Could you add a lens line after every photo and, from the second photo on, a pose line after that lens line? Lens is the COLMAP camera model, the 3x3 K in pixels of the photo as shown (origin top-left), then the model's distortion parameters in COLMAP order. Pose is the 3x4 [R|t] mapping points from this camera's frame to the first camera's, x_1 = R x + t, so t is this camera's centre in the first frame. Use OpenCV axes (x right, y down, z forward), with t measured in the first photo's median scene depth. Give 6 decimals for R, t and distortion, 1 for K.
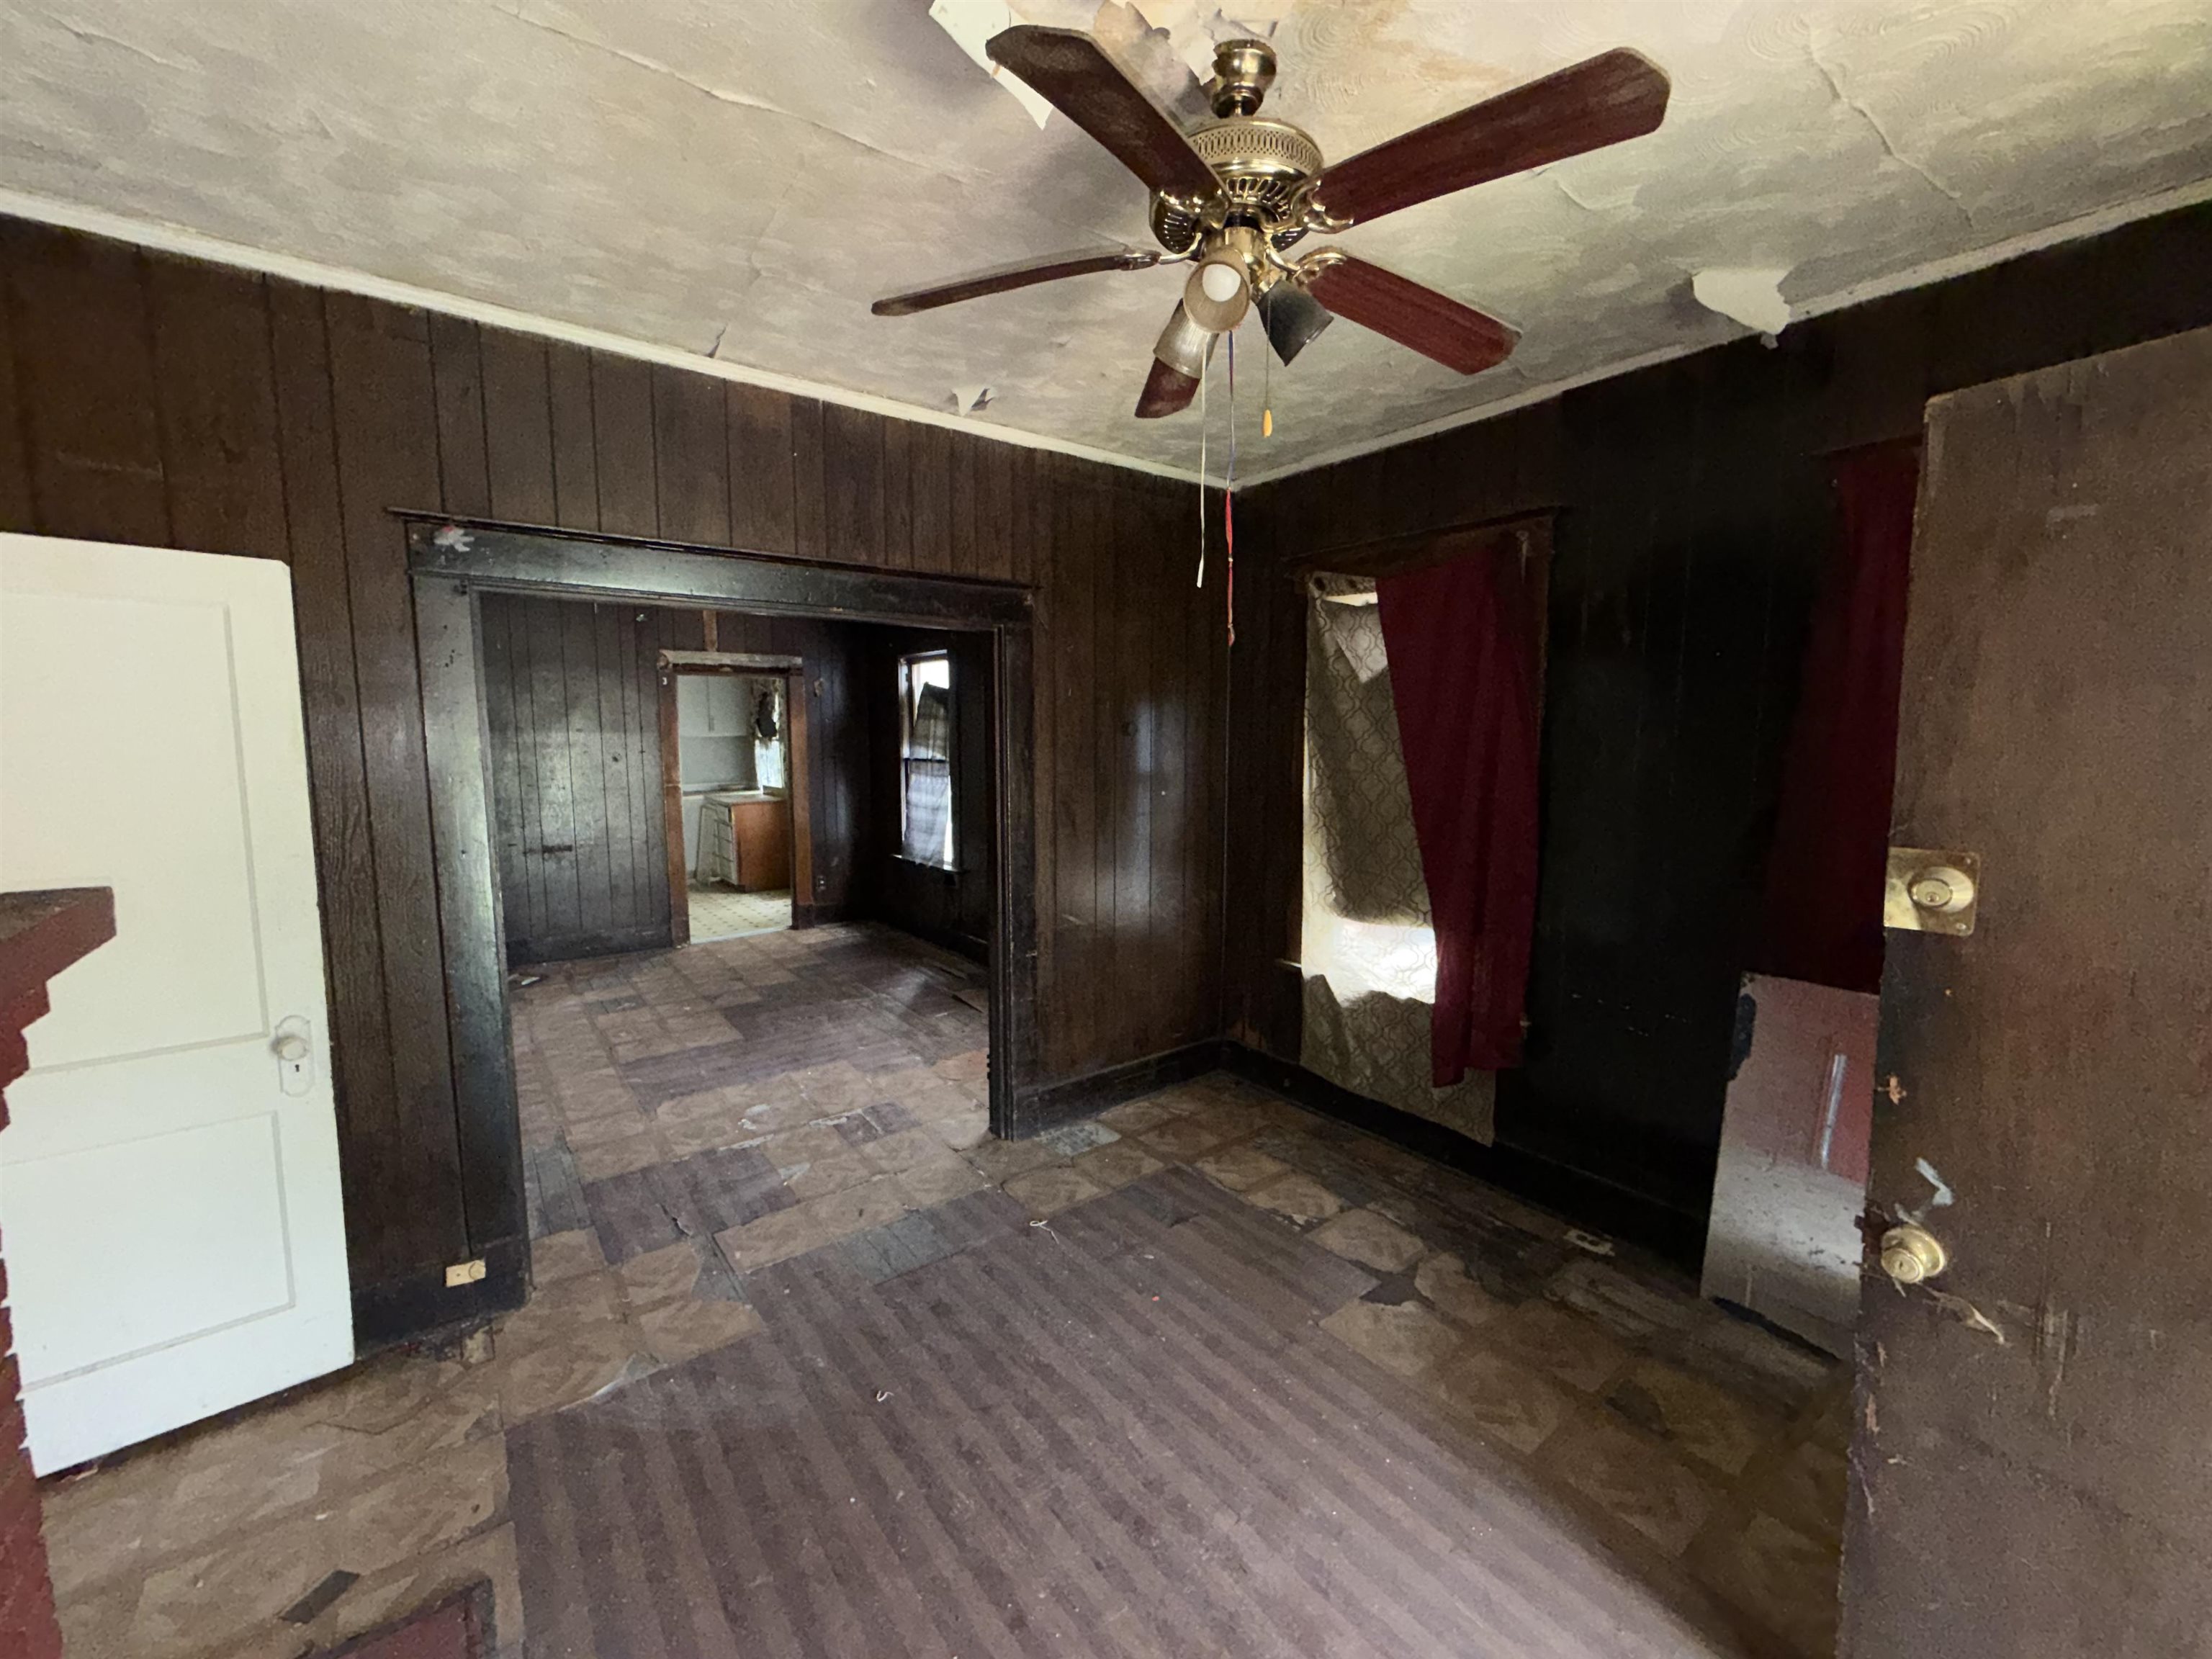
lens RADIAL K [[888.0, 0, 1090.4], [0, 888.0, 828.9], [0, 0, 1]] dist [0.002670, 0.000072]
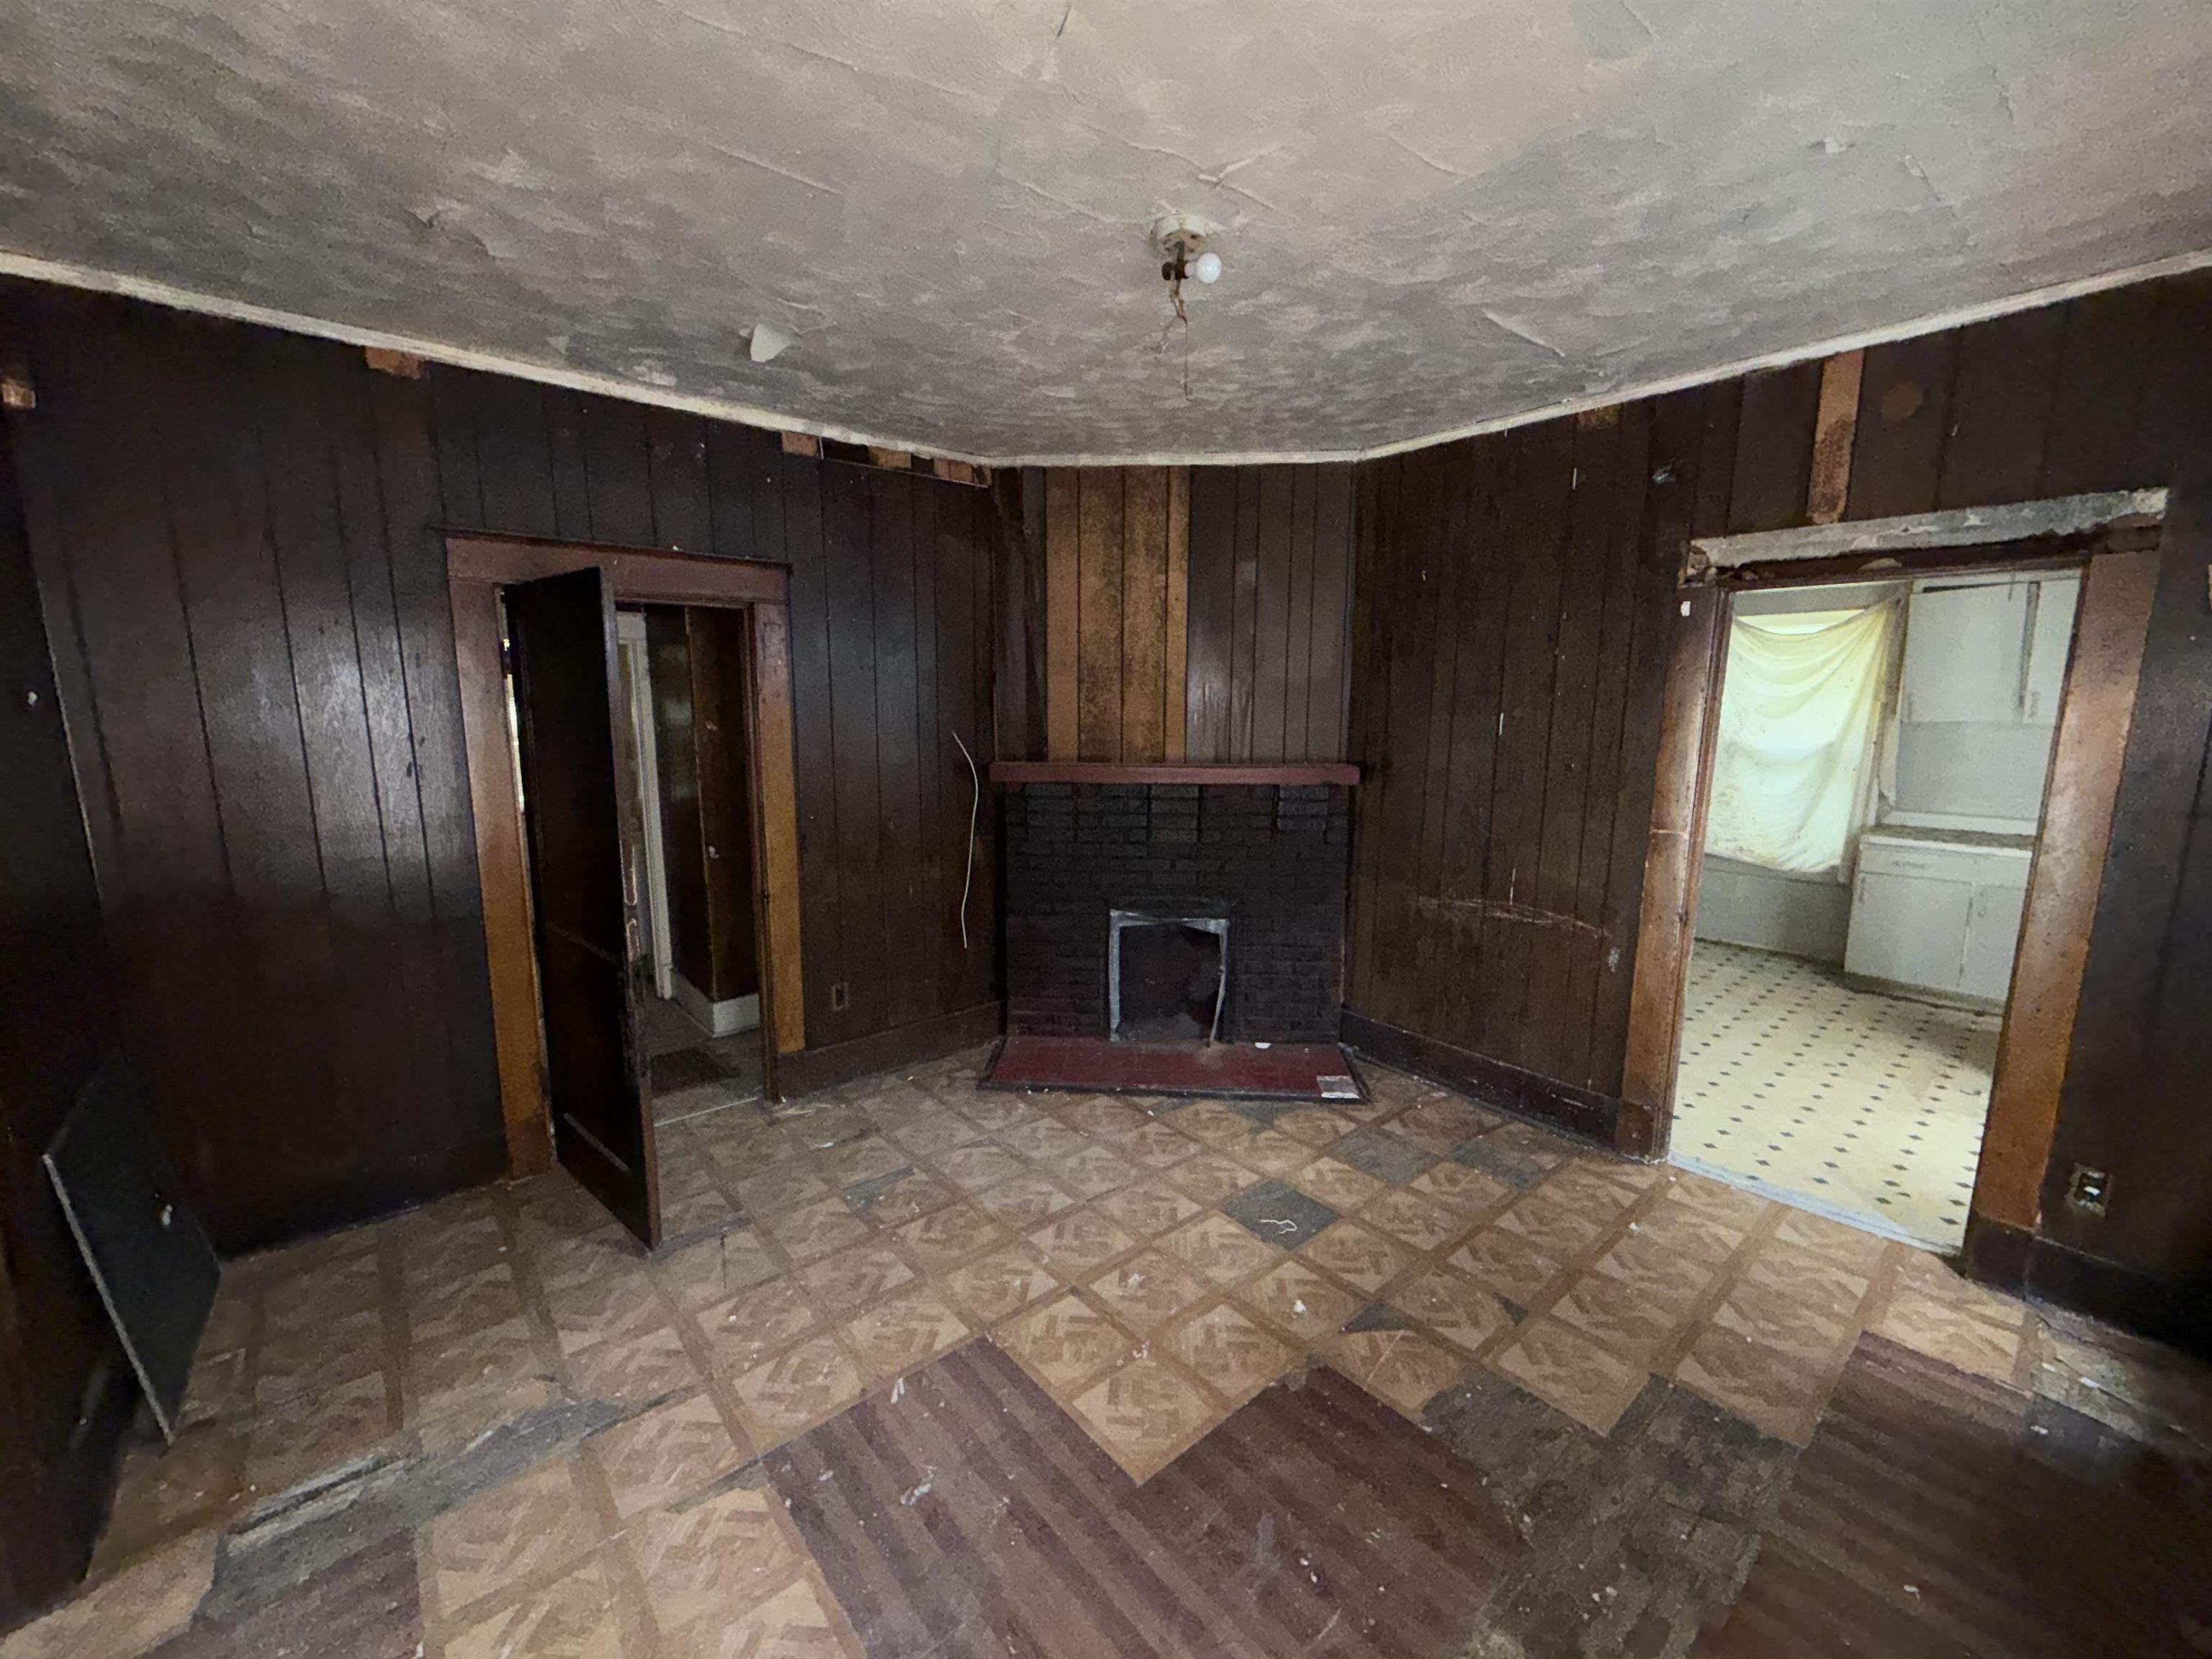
lens RADIAL K [[888.0, 0, 1090.4], [0, 888.0, 828.9], [0, 0, 1]] dist [0.002670, 0.000072]
pose [[0.062527, 0.154009, -0.986089, -0.026578], [-0.116324, 0.982413, 0.146059, -0.087657], [0.991241, 0.105573, 0.079342, 0.686162]]
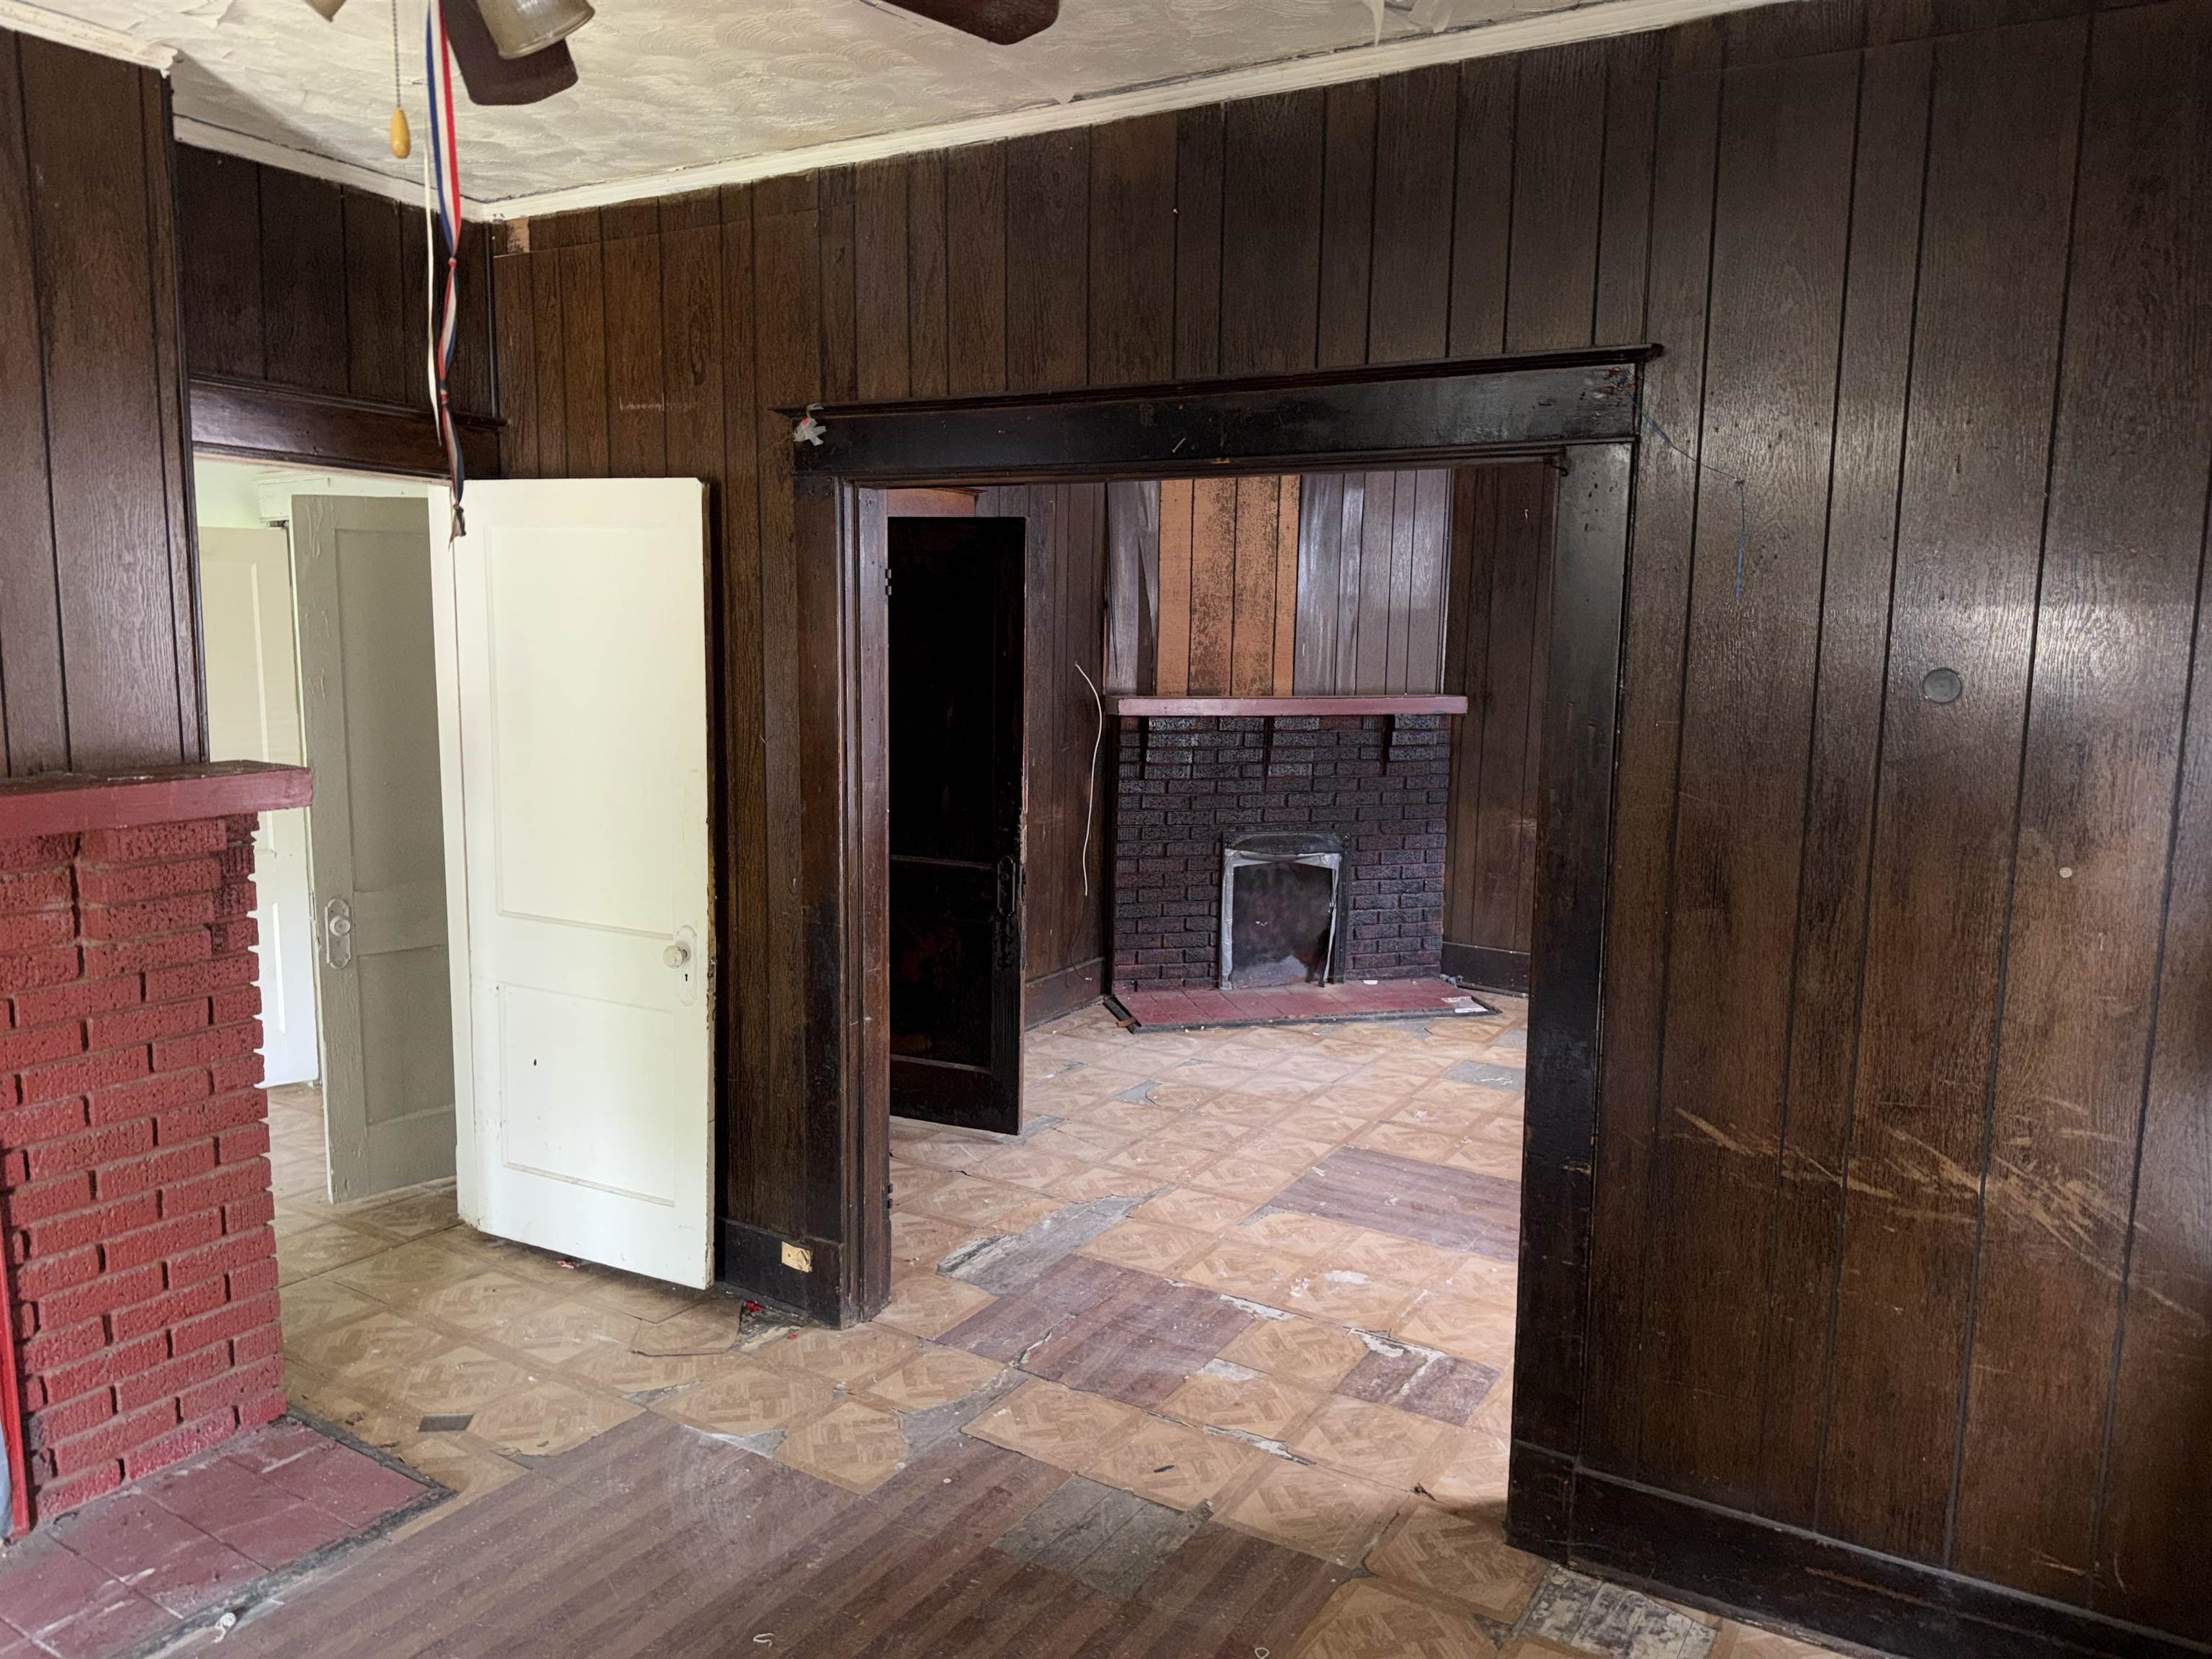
lens RADIAL K [[1534.9, 0, 1106.0], [0, 1534.9, 829.5], [0, 0, 1]] dist [0.127153, -0.251002]
pose [[0.374964, 0.135666, -0.917058, 0.304924], [-0.118787, 0.988110, 0.097608, -0.044136], [0.919397, 0.072335, 0.386622, 0.254090]]
